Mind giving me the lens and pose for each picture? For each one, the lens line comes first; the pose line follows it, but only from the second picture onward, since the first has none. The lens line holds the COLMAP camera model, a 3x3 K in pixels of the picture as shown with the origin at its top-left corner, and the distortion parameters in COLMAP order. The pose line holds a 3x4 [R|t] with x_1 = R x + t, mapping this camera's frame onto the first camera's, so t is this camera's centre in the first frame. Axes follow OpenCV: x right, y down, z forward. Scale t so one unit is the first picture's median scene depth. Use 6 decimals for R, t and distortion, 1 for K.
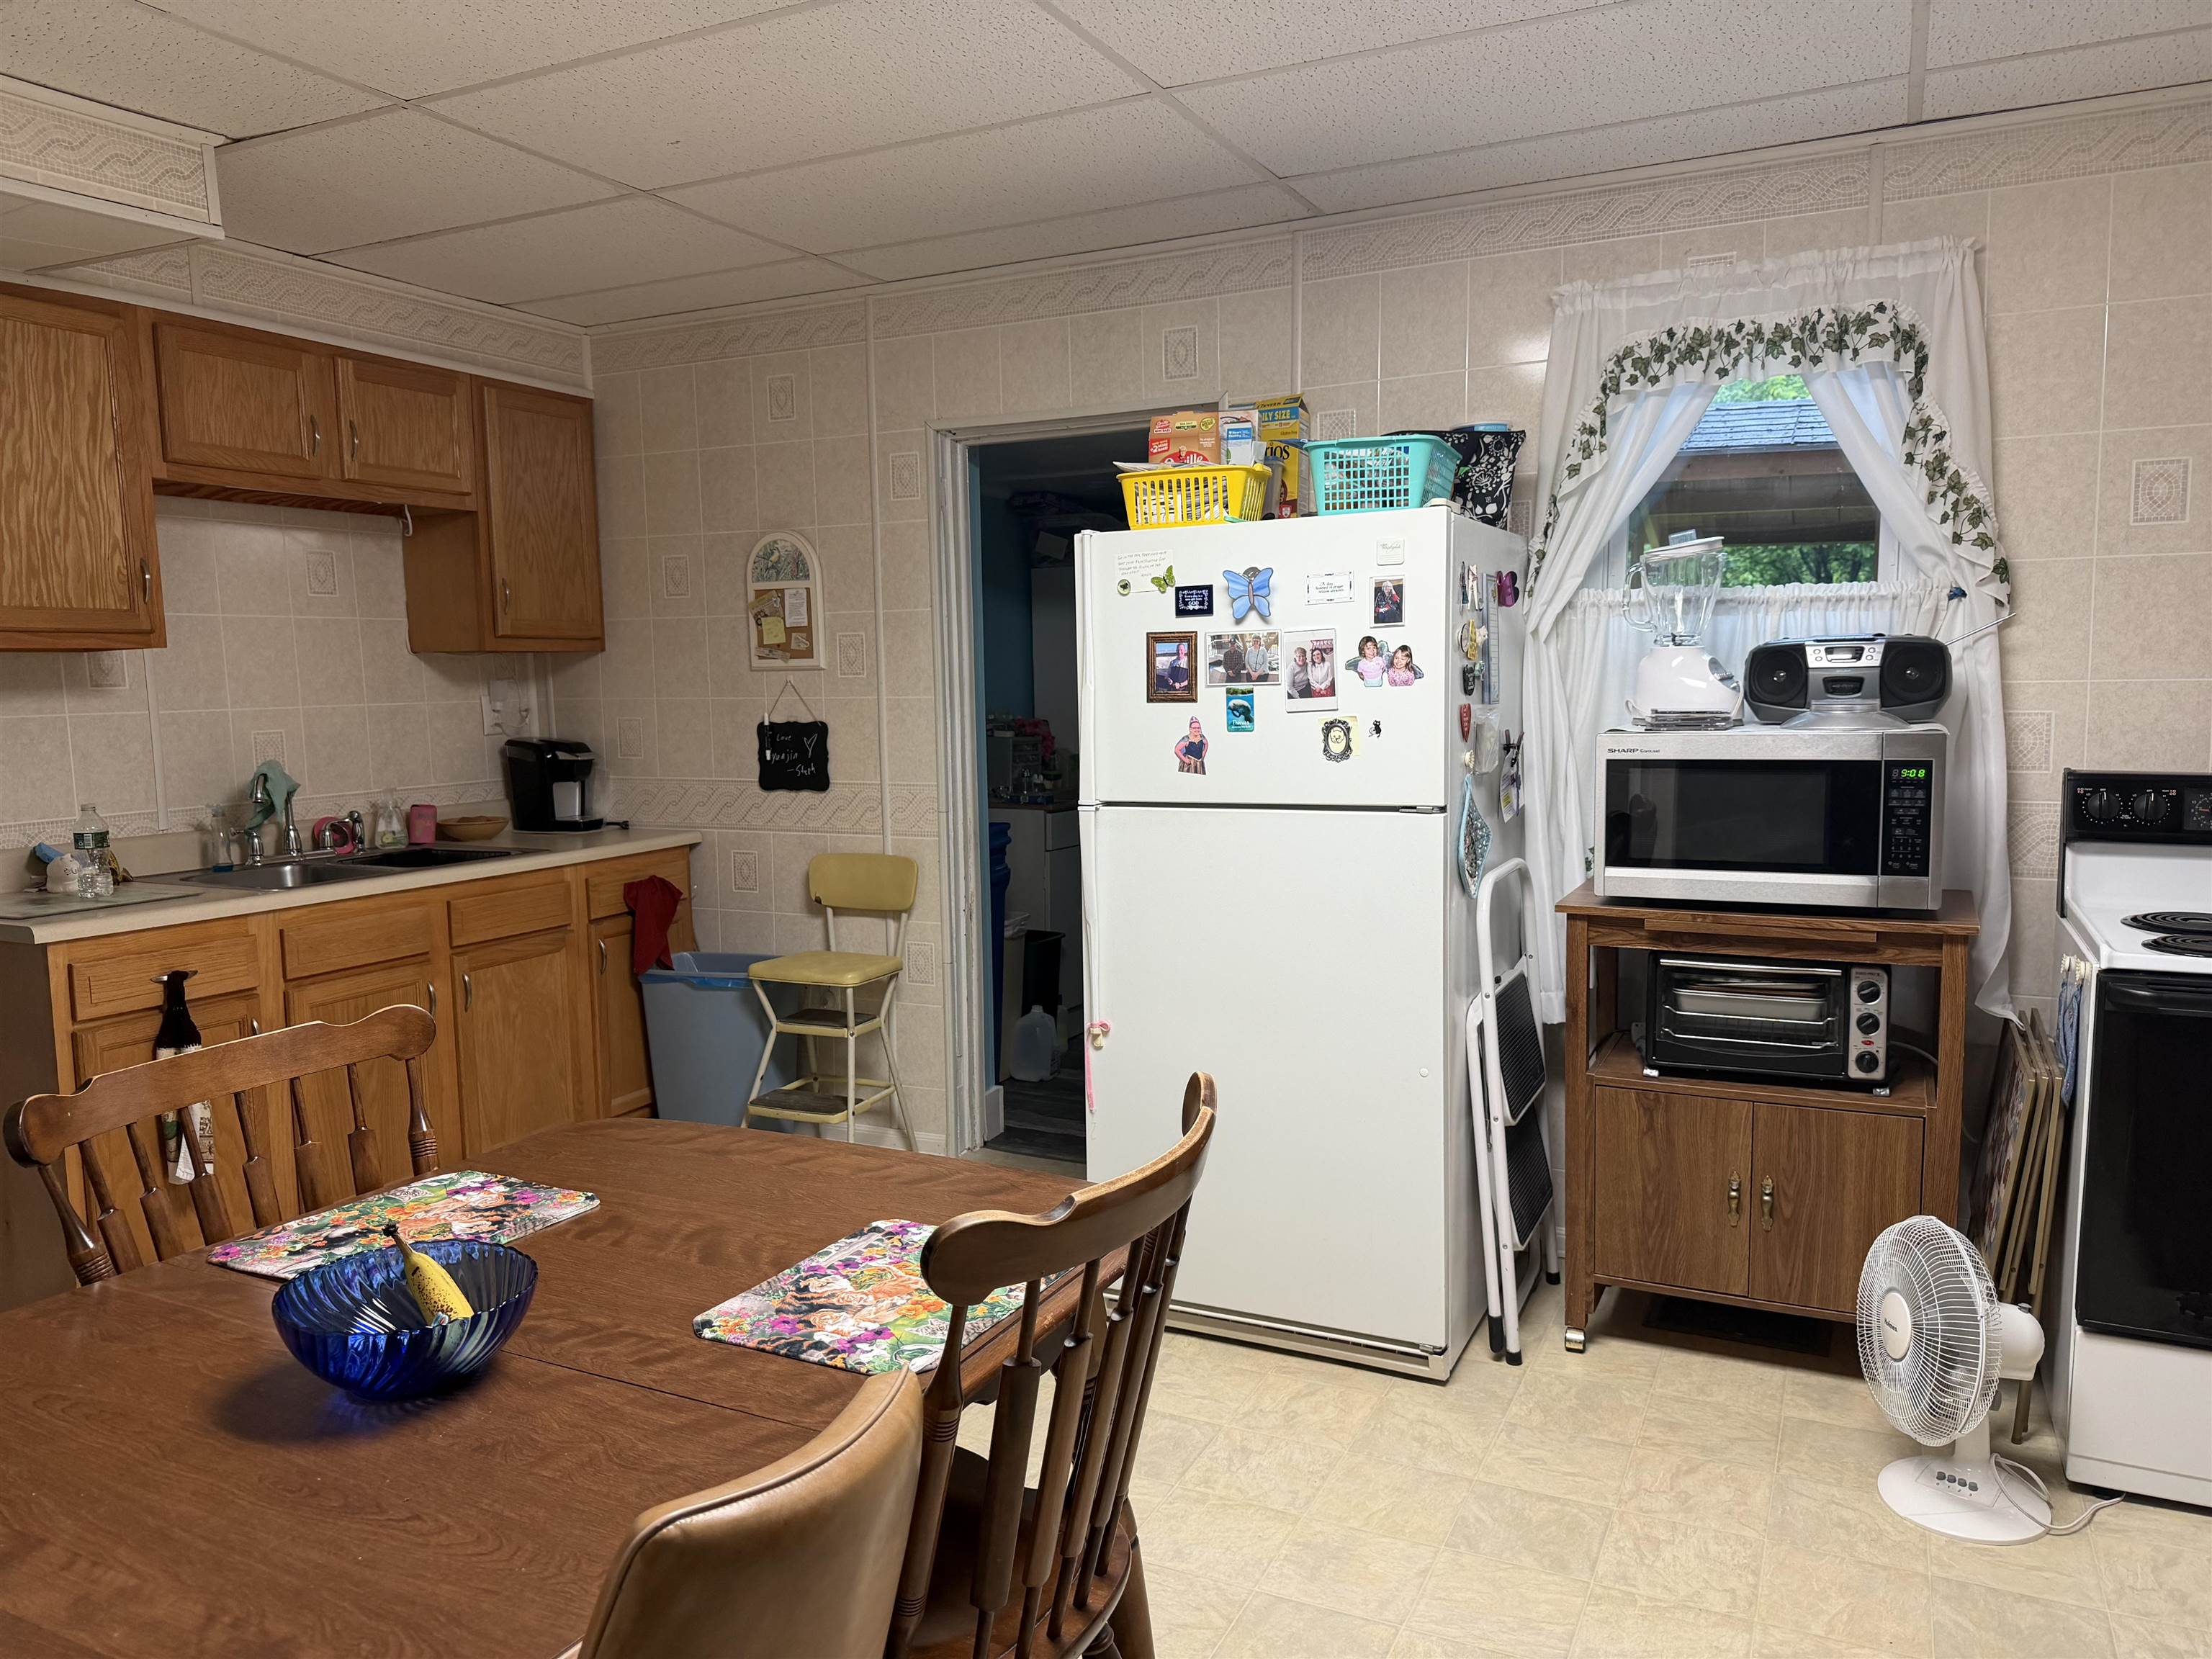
lens RADIAL K [[1562.2, 0, 1113.0], [0, 1562.2, 833.2], [0, 0, 1]] dist [0.036210, -0.063971]
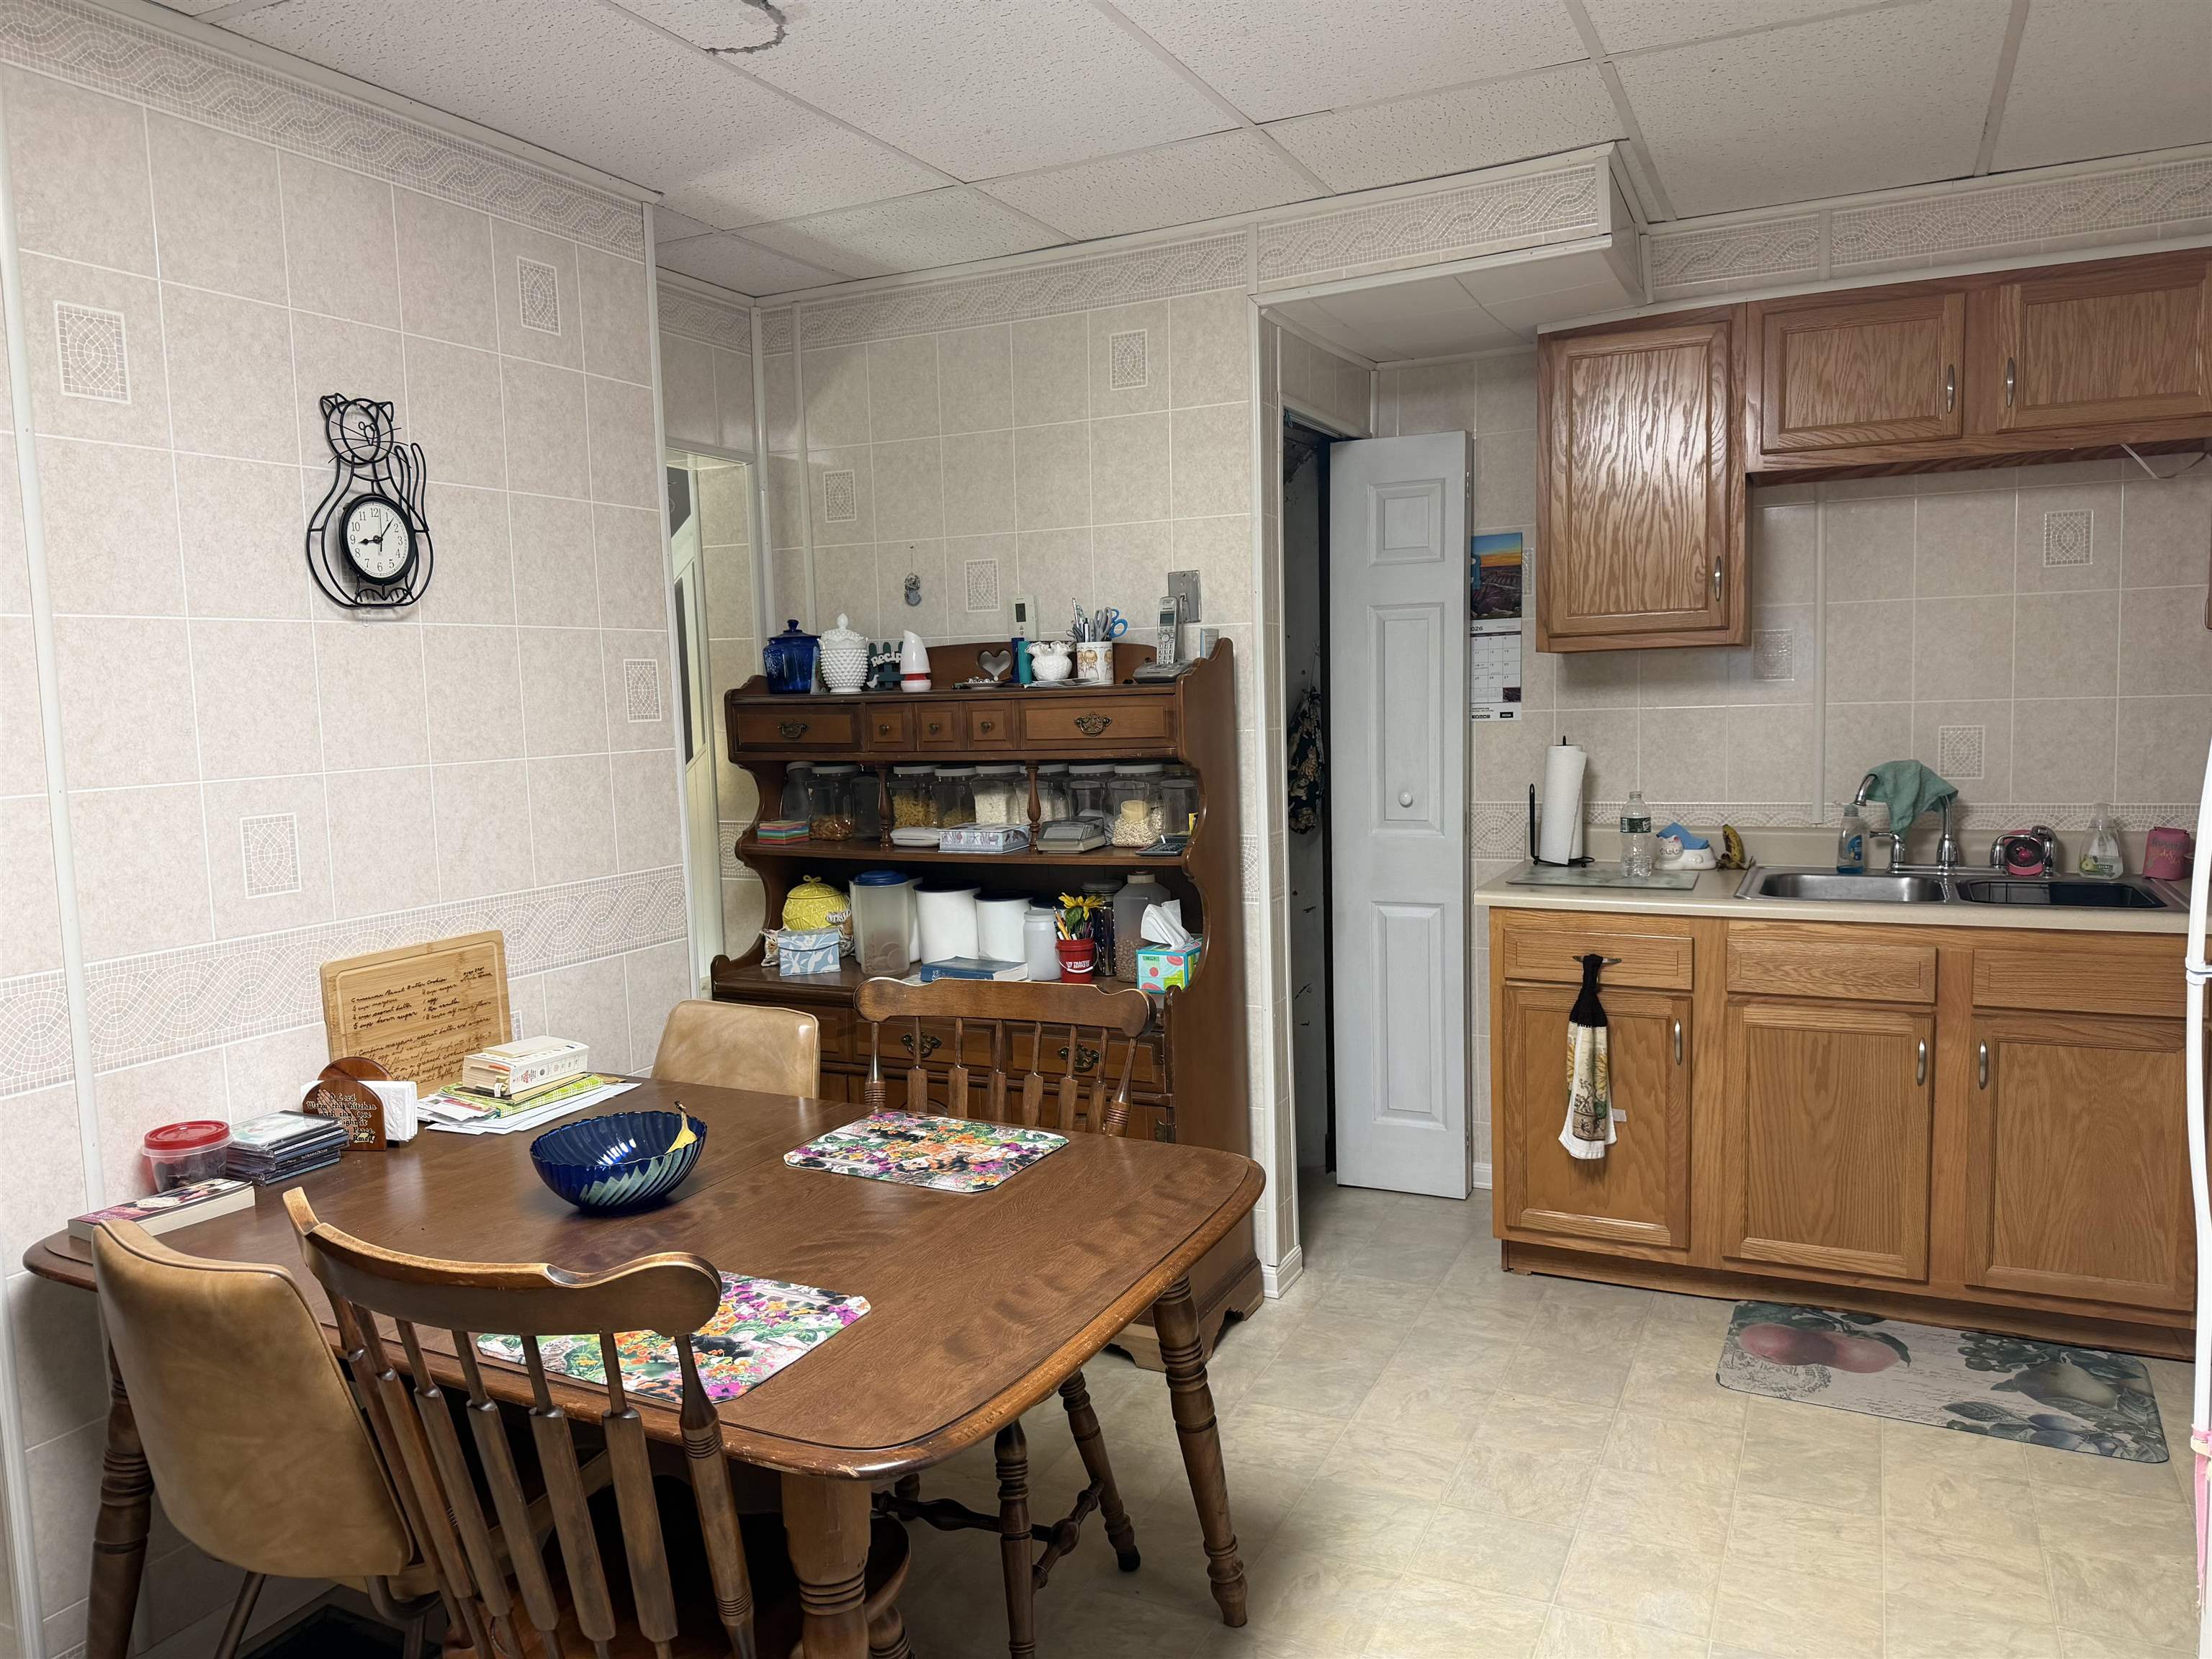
lens RADIAL K [[1562.2, 0, 1125.6], [0, 1562.2, 784.6], [0, 0, 1]] dist [0.036210, -0.063971]
pose [[-0.005568, 0.073285, -0.997296, 0.443196], [-0.074116, 0.994538, 0.073496, -0.078608], [0.997234, 0.074325, -0.000106, 0.669643]]
